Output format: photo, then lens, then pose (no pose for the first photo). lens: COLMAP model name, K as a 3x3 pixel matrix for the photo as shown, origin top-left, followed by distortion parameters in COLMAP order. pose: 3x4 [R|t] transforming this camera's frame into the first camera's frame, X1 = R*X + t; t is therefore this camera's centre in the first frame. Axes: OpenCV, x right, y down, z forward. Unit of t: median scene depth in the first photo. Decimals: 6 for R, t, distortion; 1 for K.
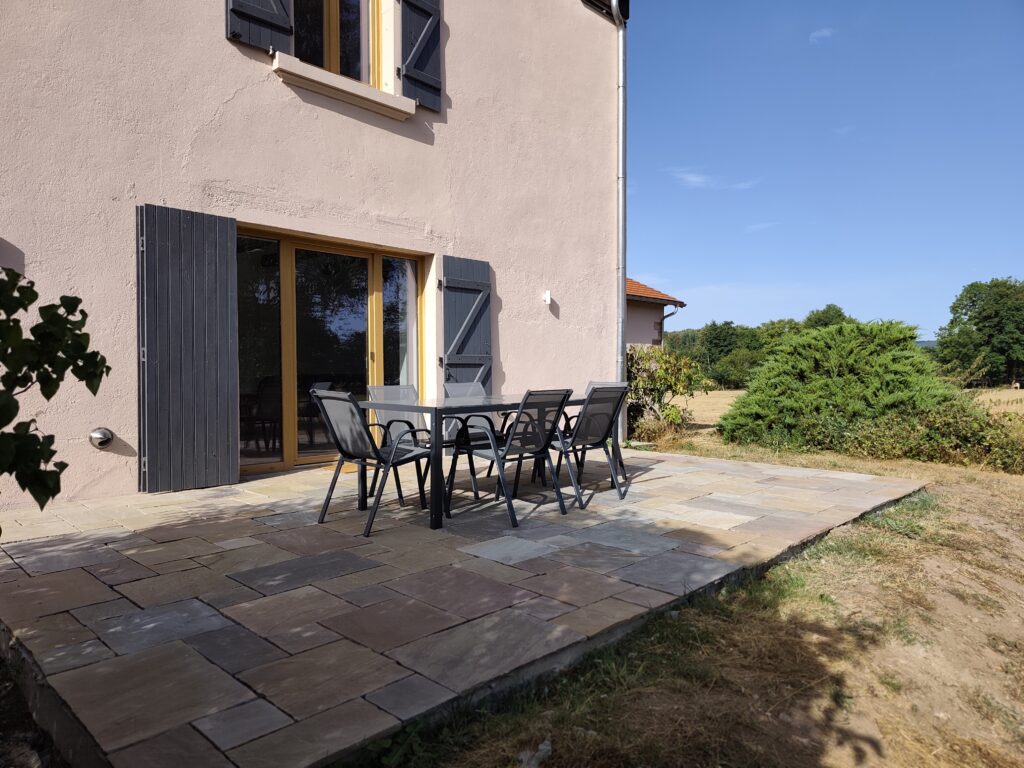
lens RADIAL K [[689.0, 0, 512.2], [0, 689.0, 376.4], [0, 0, 1]] dist [-0.006652, -0.001818]
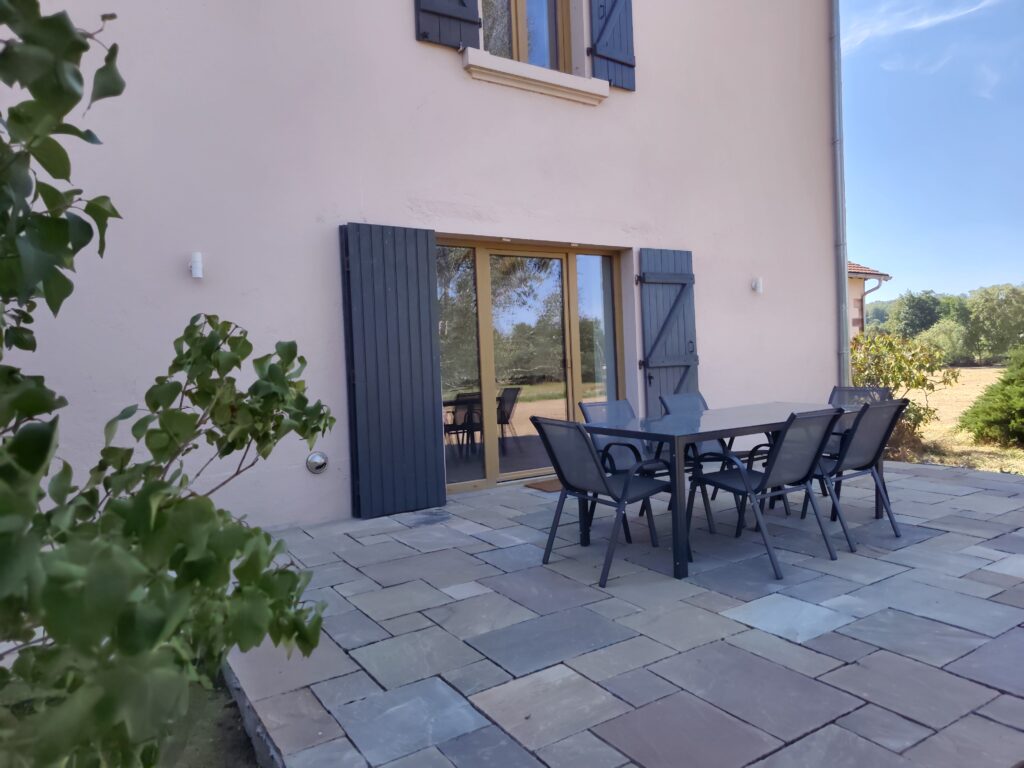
lens RADIAL K [[689.0, 0, 513.0], [0, 689.0, 387.9], [0, 0, 1]] dist [-0.006652, -0.001818]
pose [[0.971306, -0.031410, -0.235751, -0.103691], [0.039543, 0.998772, 0.029851, -0.046935], [0.234524, -0.038317, 0.971355, 0.127431]]
